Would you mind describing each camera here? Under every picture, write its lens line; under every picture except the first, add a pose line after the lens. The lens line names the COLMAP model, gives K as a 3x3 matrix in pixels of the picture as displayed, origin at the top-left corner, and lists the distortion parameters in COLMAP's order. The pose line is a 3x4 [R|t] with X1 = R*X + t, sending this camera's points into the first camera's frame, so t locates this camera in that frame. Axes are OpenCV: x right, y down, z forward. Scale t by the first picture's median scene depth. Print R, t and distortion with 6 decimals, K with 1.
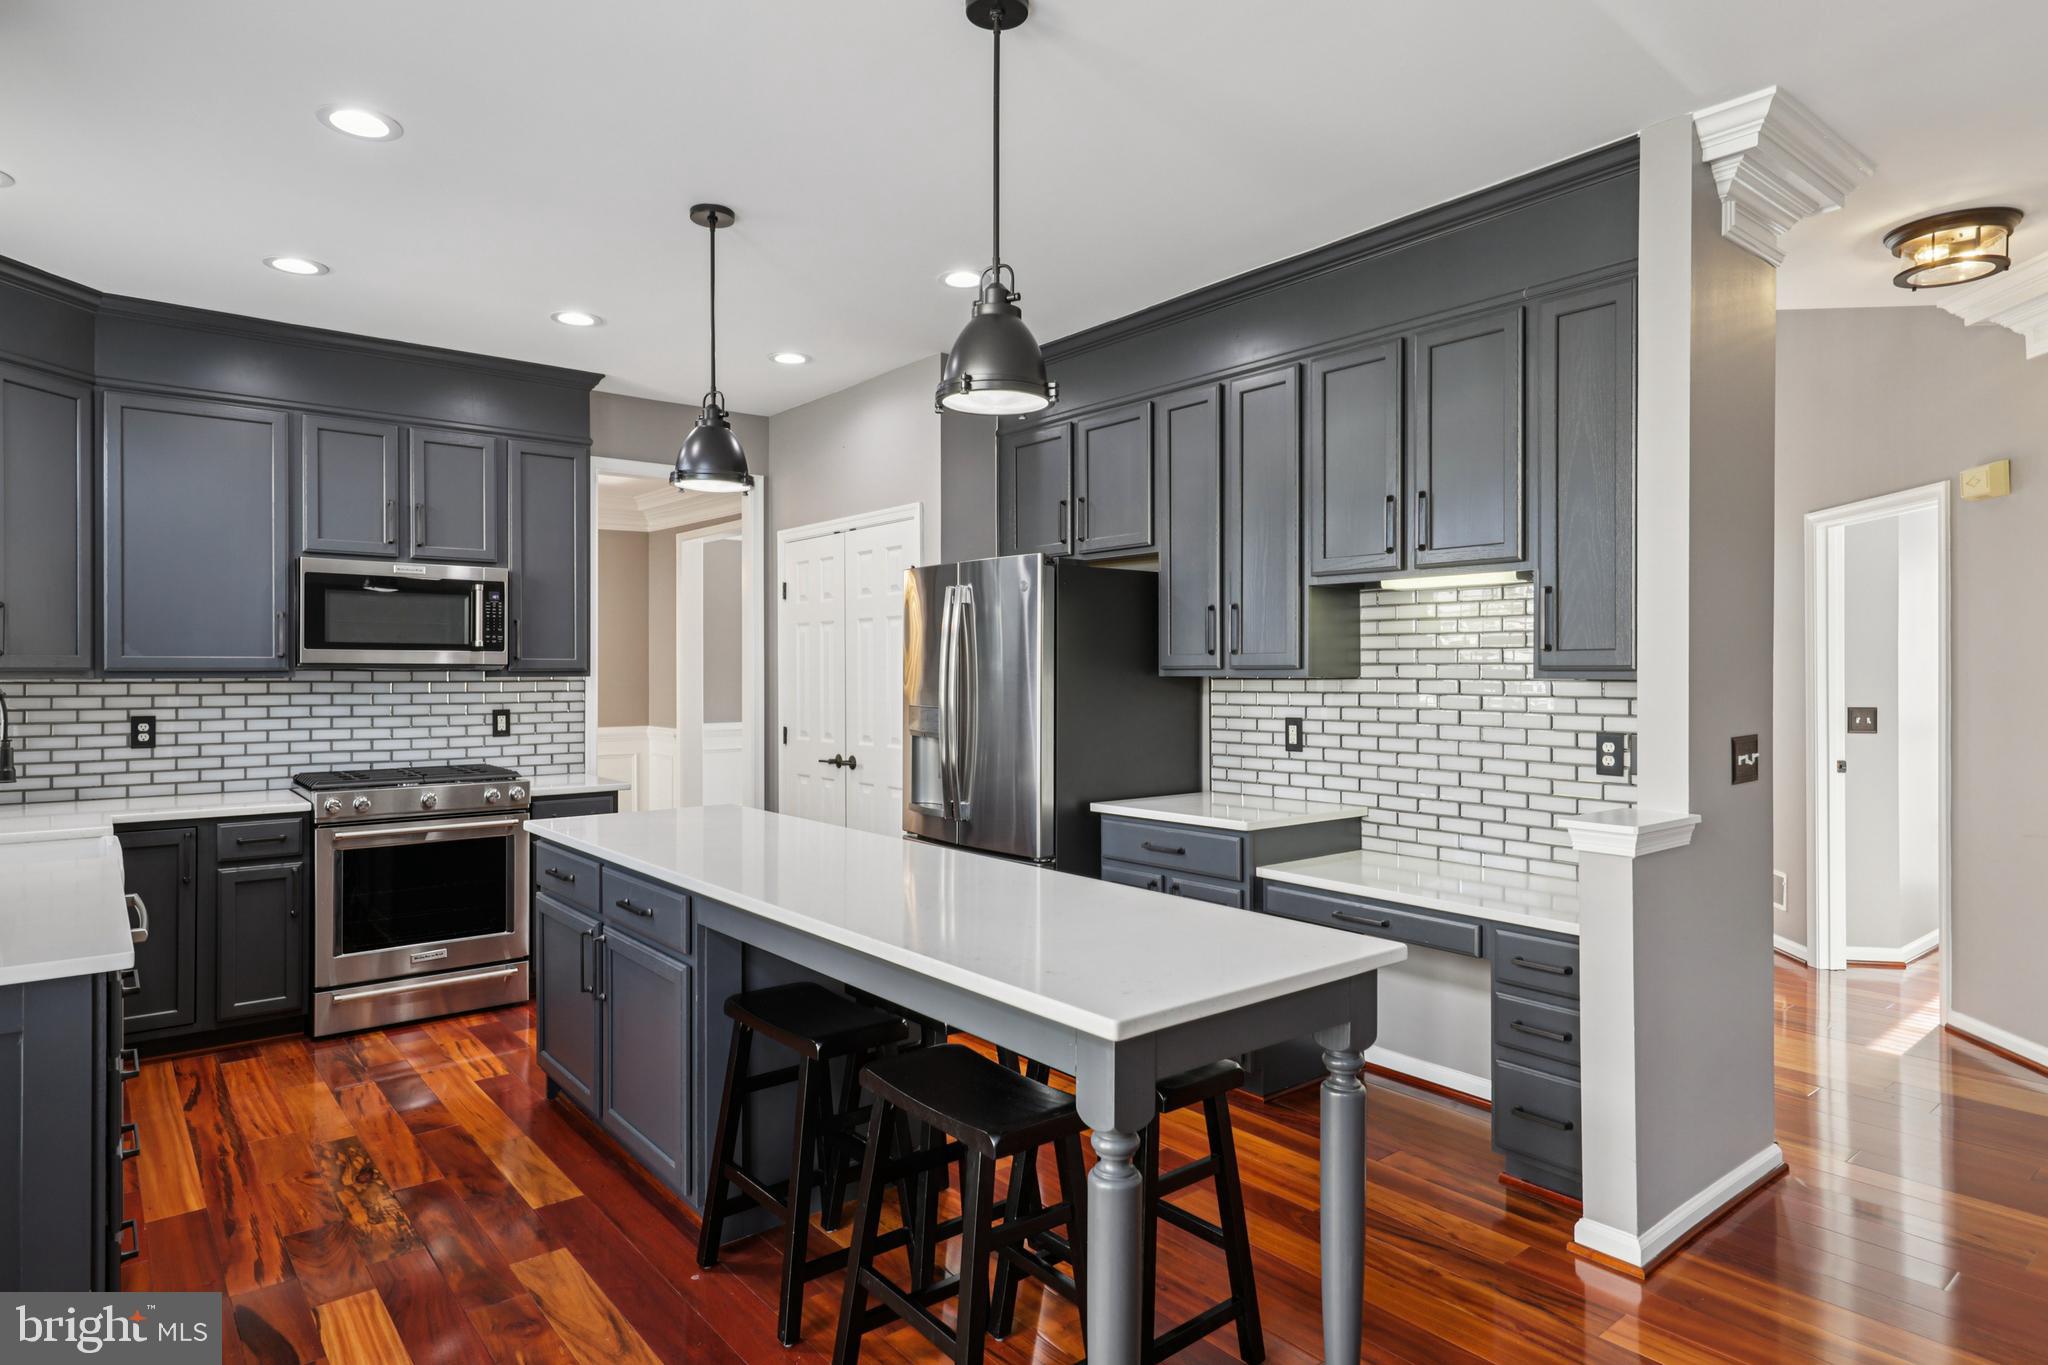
lens RADIAL K [[1126.8, 0, 1018.3], [0, 1126.8, 670.5], [0, 0, 1]] dist [-0.000278, -0.000736]
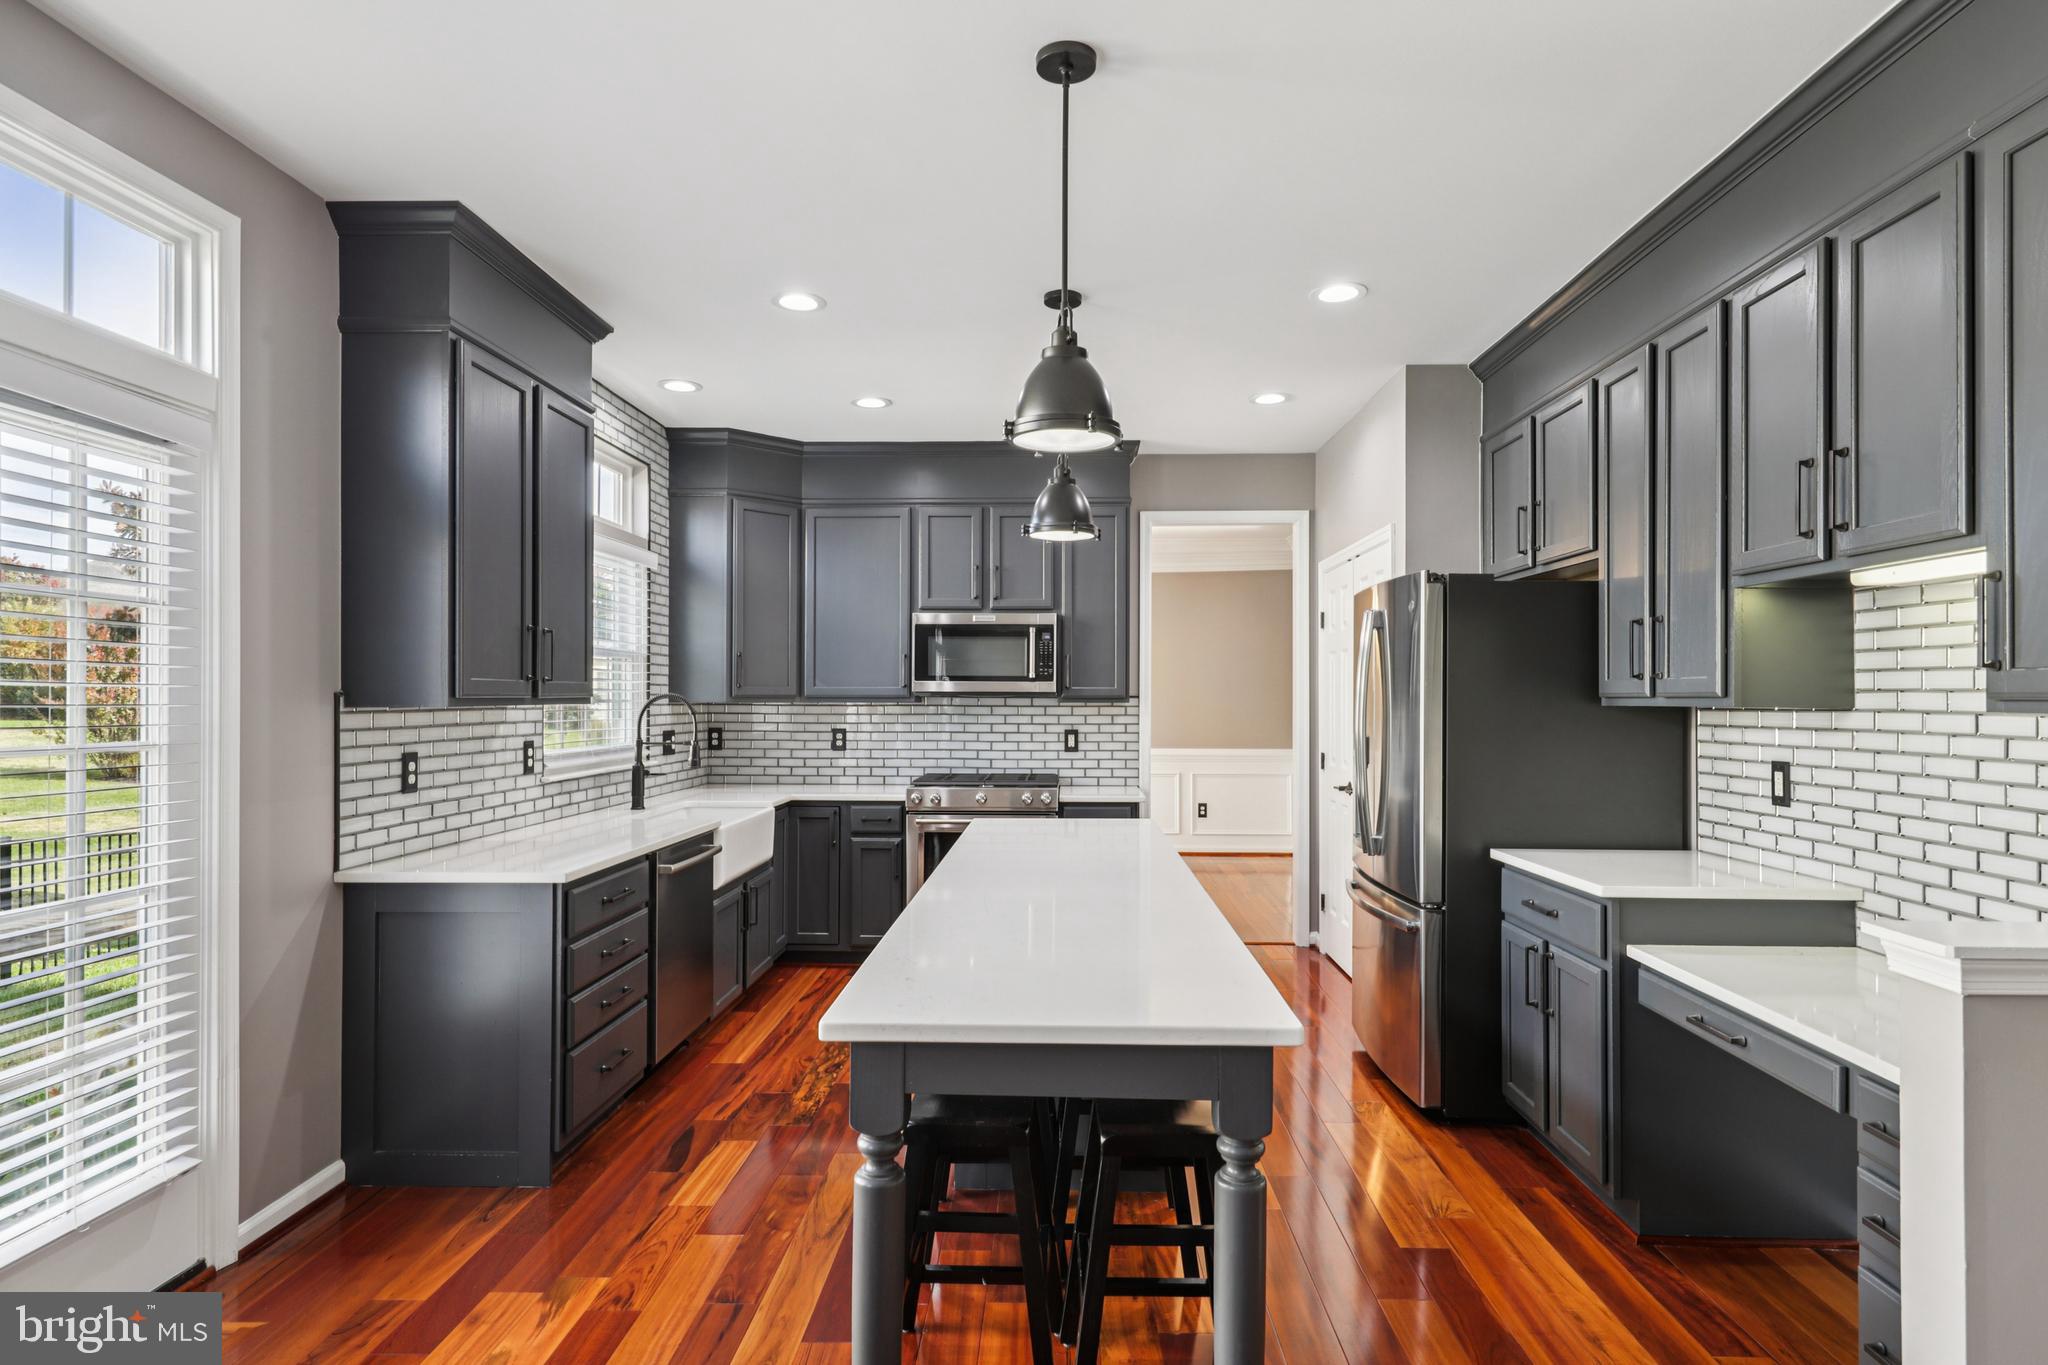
lens RADIAL K [[1074.1, 0, 1038.3], [0, 1074.1, 687.6], [0, 0, 1]] dist [0.000030, -0.001533]
pose [[0.760682, -0.004002, -0.649112, 0.316662], [-0.001890, 0.999963, -0.008380, -0.000817], [0.649122, 0.007601, 0.760646, 0.119491]]
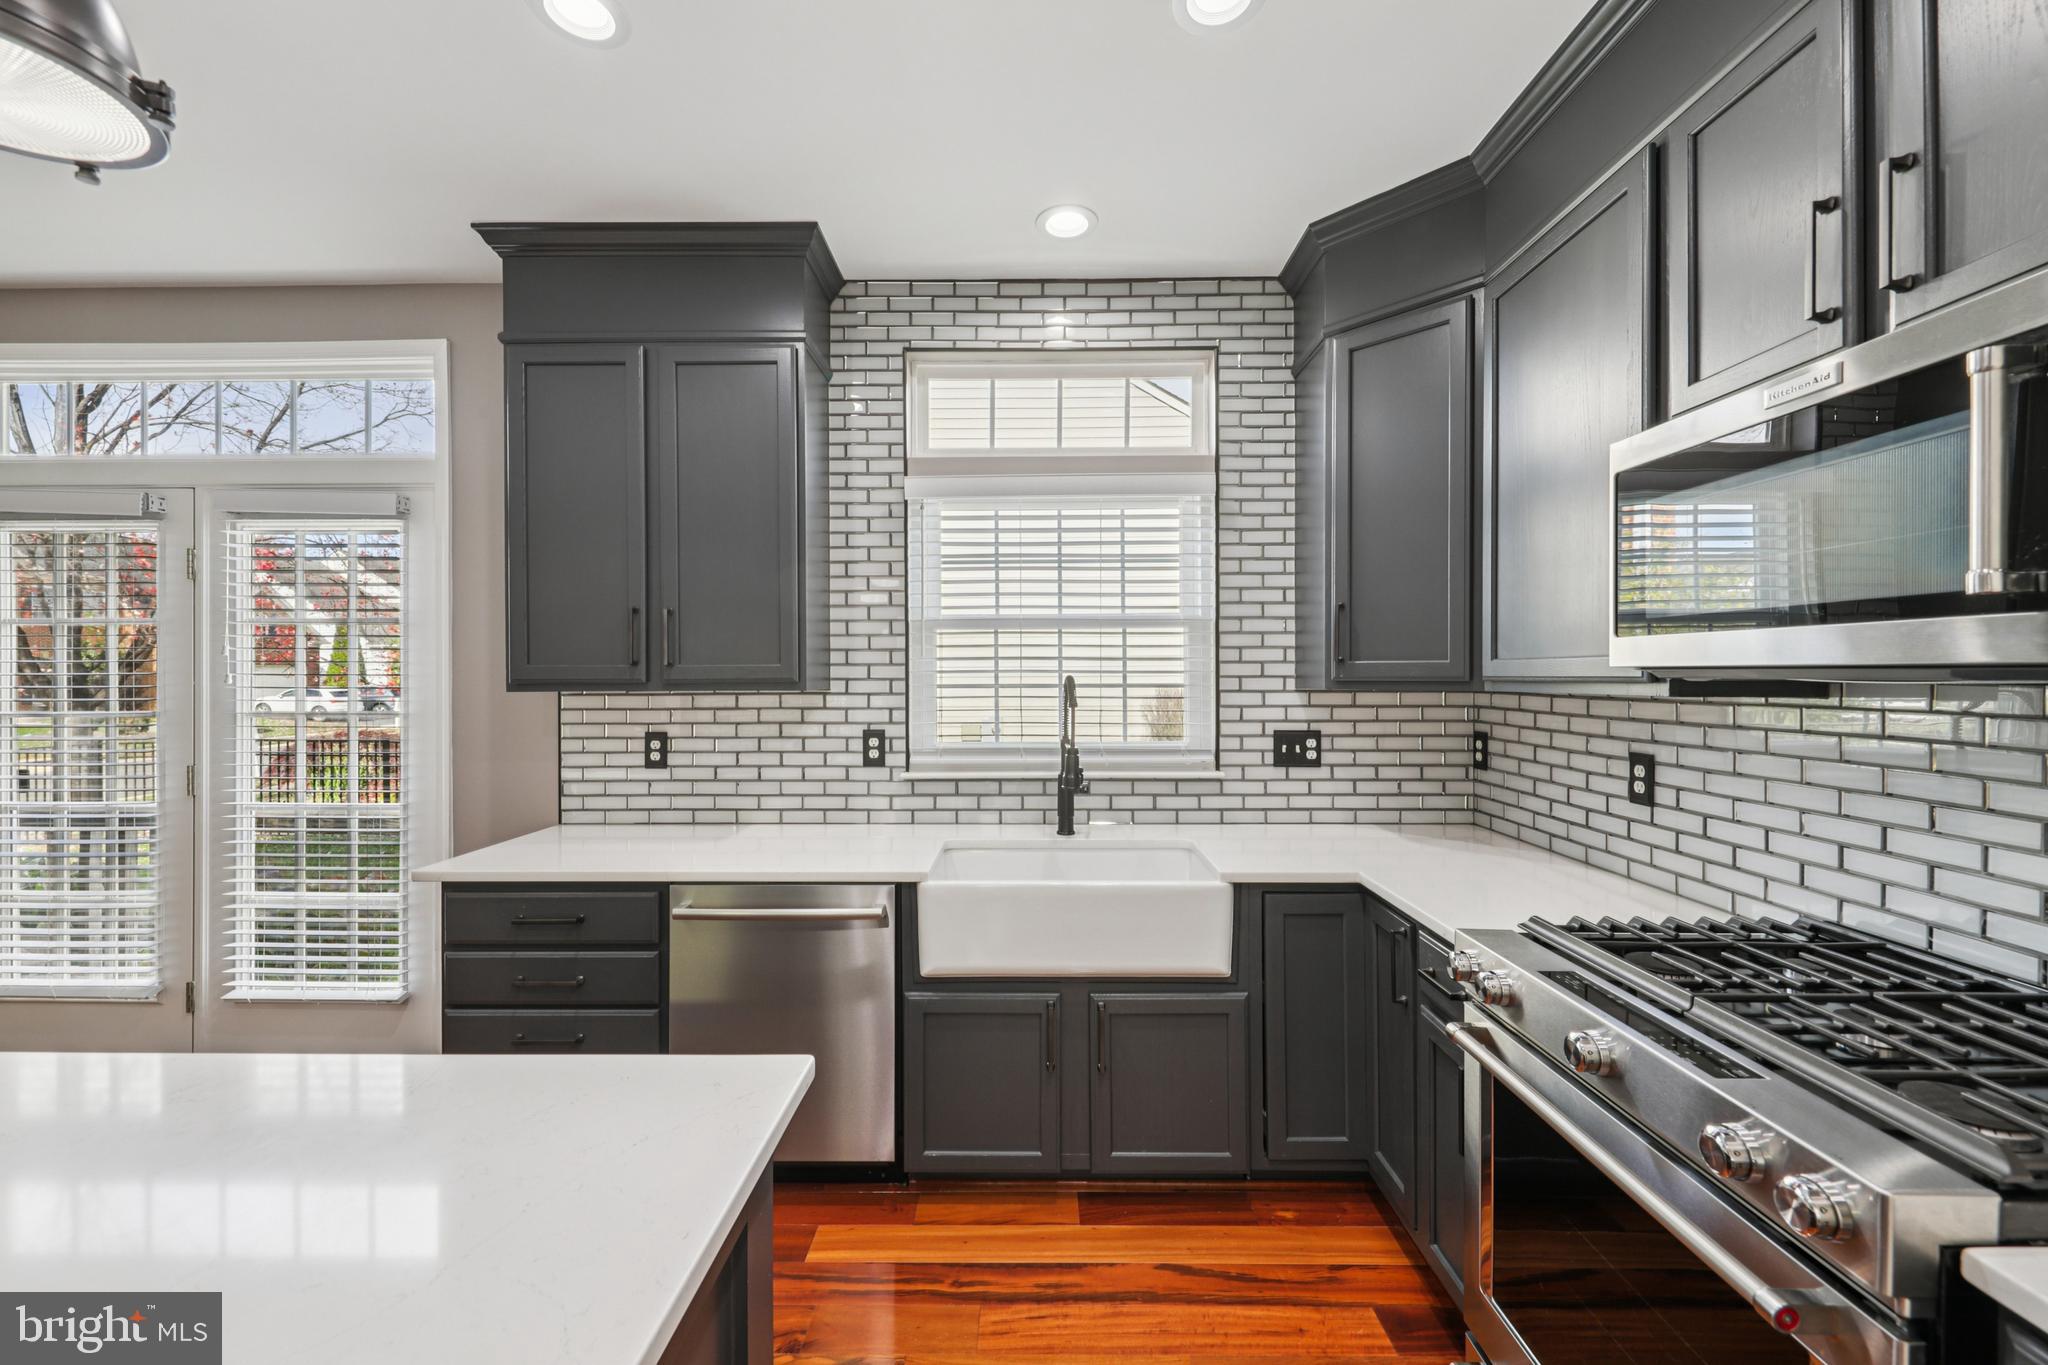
lens RADIAL K [[785.6, 0, 1024.0], [0, 785.6, 682.5], [0, 0, 1]] dist [0.002992, 0.000181]
pose [[-0.636072, 0.007776, -0.771591, -0.226590], [0.002833, 0.999966, 0.007742, -0.003247], [0.771625, 0.002739, -0.636072, 1.030035]]
